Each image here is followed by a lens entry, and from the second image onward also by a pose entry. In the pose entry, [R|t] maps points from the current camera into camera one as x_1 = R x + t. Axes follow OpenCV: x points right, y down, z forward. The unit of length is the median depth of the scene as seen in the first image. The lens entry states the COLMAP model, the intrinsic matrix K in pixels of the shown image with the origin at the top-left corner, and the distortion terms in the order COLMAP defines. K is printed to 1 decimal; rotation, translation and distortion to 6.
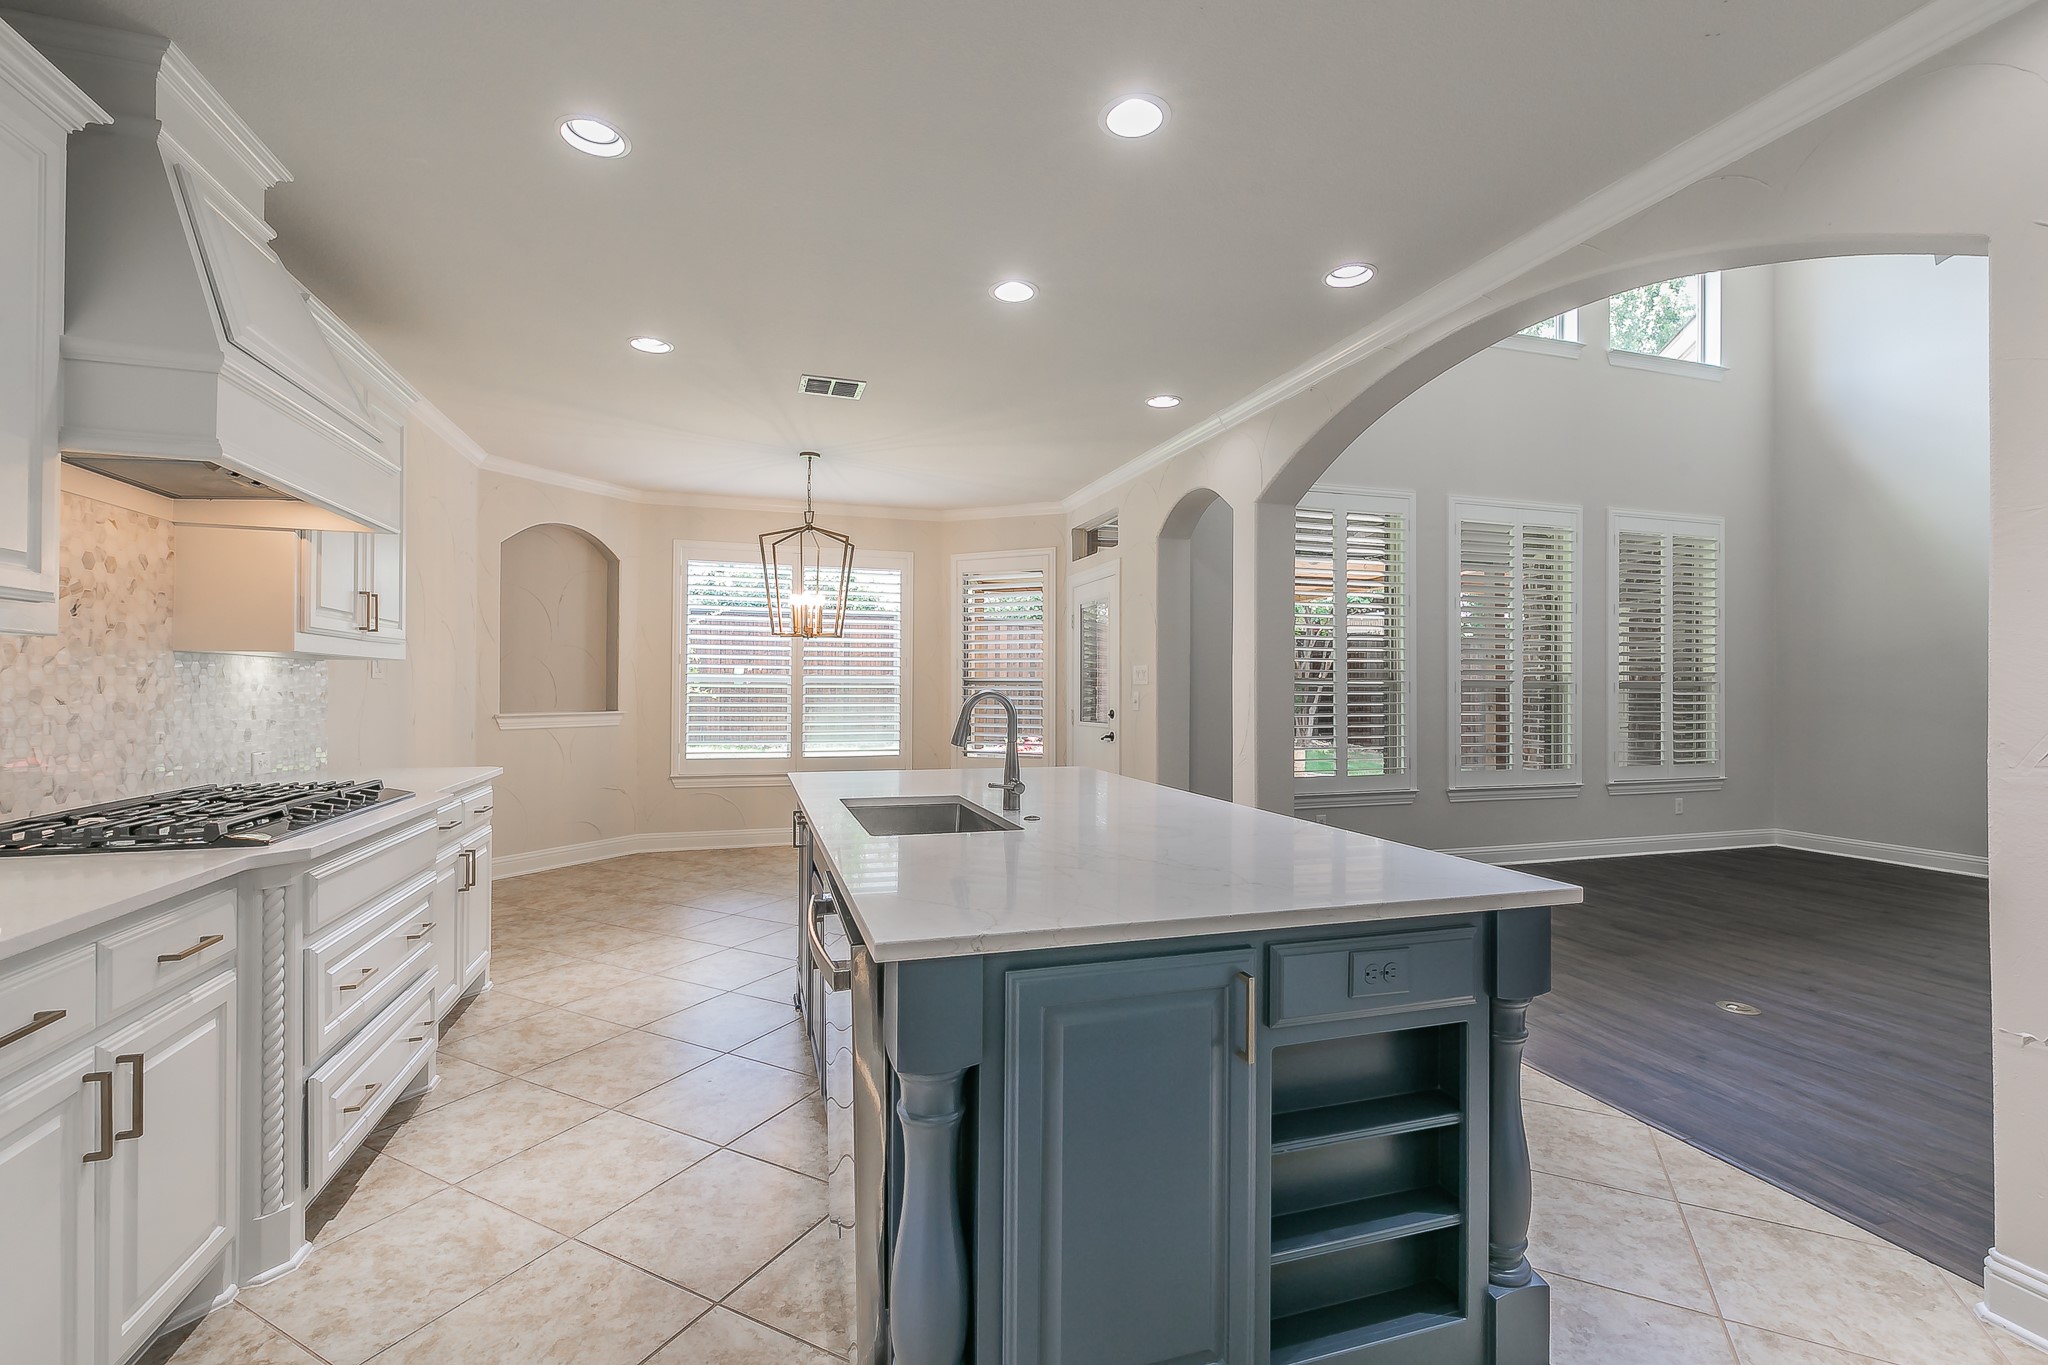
lens RADIAL K [[896.6, 0, 1032.9], [0, 896.6, 681.2], [0, 0, 1]] dist [0.001002, 0.000040]
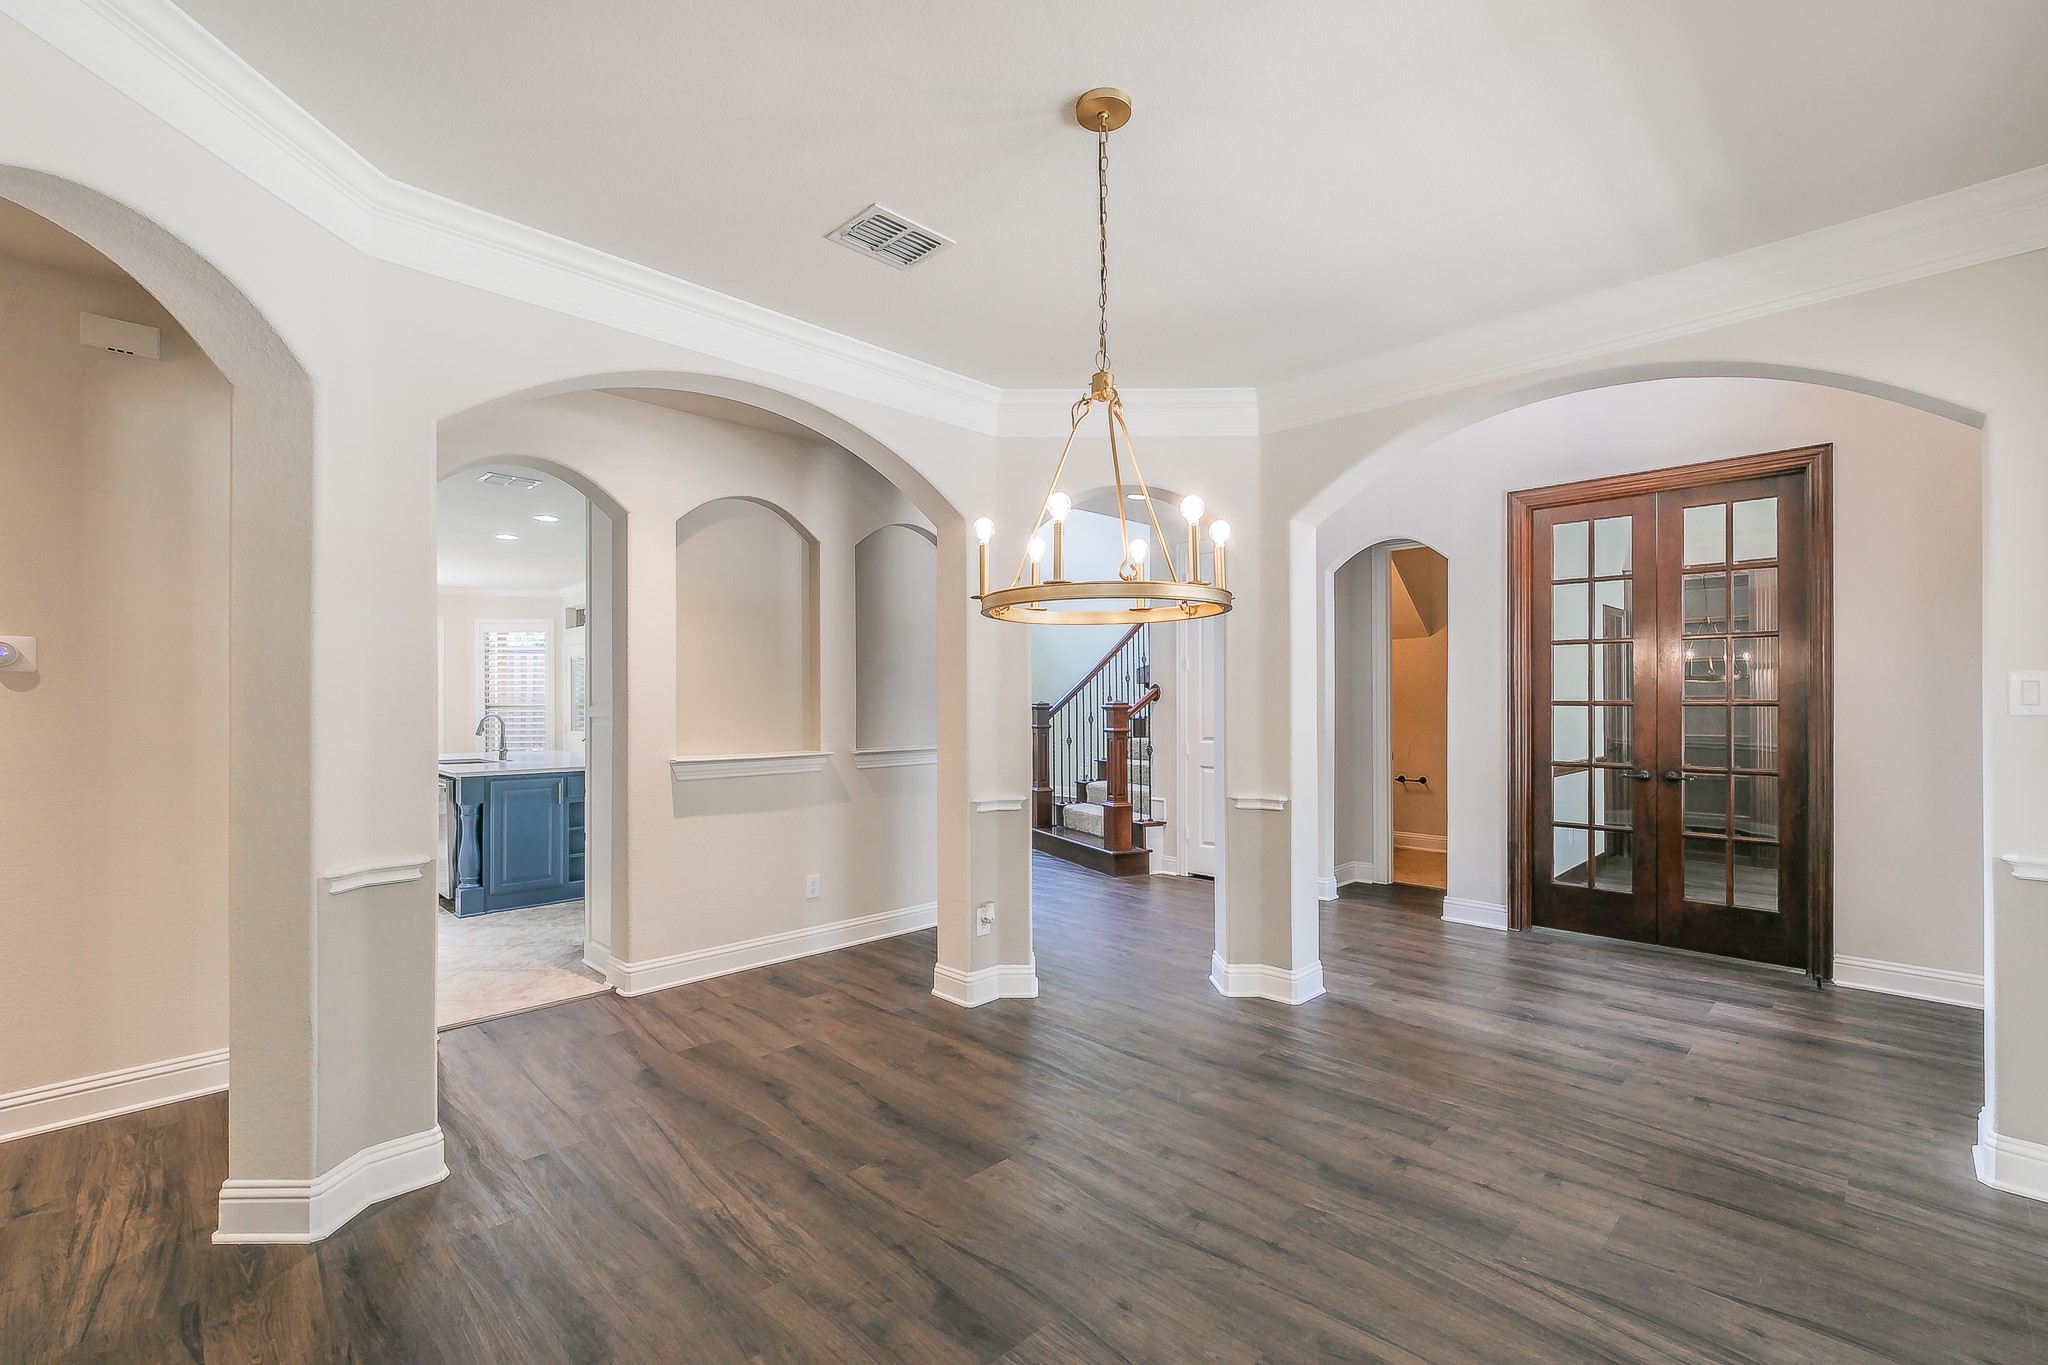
lens RADIAL K [[875.9, 0, 1019.2], [0, 875.9, 696.7], [0, 0, 1]] dist [-0.000195, -0.000016]
pose [[0.893991, -0.004723, 0.448059, 0.076397], [0.005585, 0.999984, -0.000601, -0.012024], [-0.448049, 0.003040, 0.894004, -0.834099]]
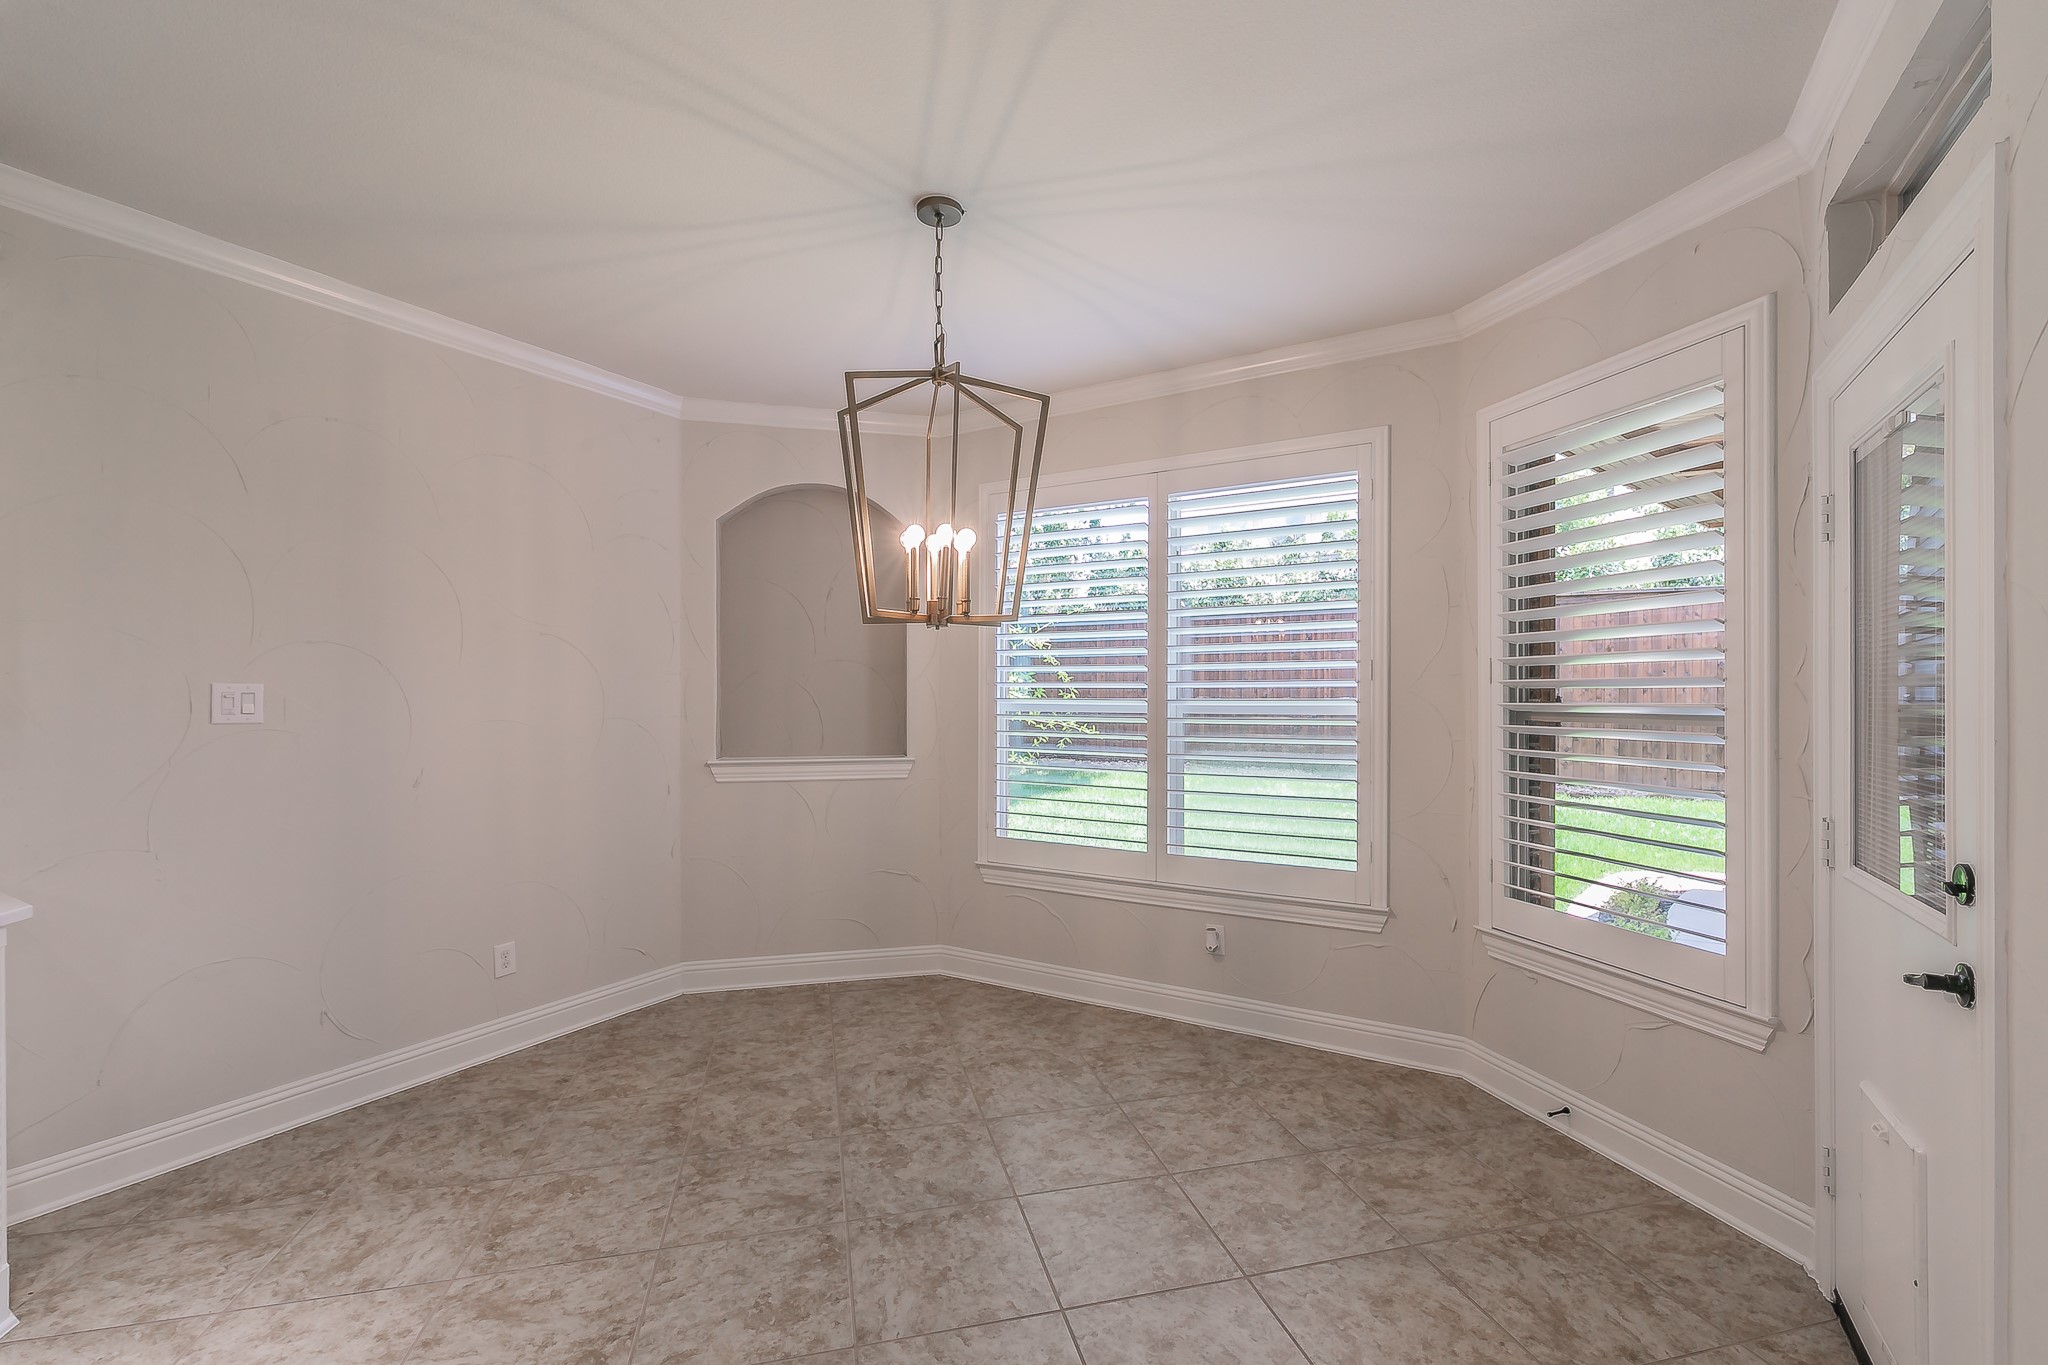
lens RADIAL K [[896.6, 0, 1032.9], [0, 896.6, 681.2], [0, 0, 1]] dist [0.001002, 0.000040]
pose [[0.666004, -0.017054, -0.745753, 0.103165], [0.006324, 0.999832, -0.017216, -0.010775], [0.745921, 0.006750, 0.666000, 0.693564]]
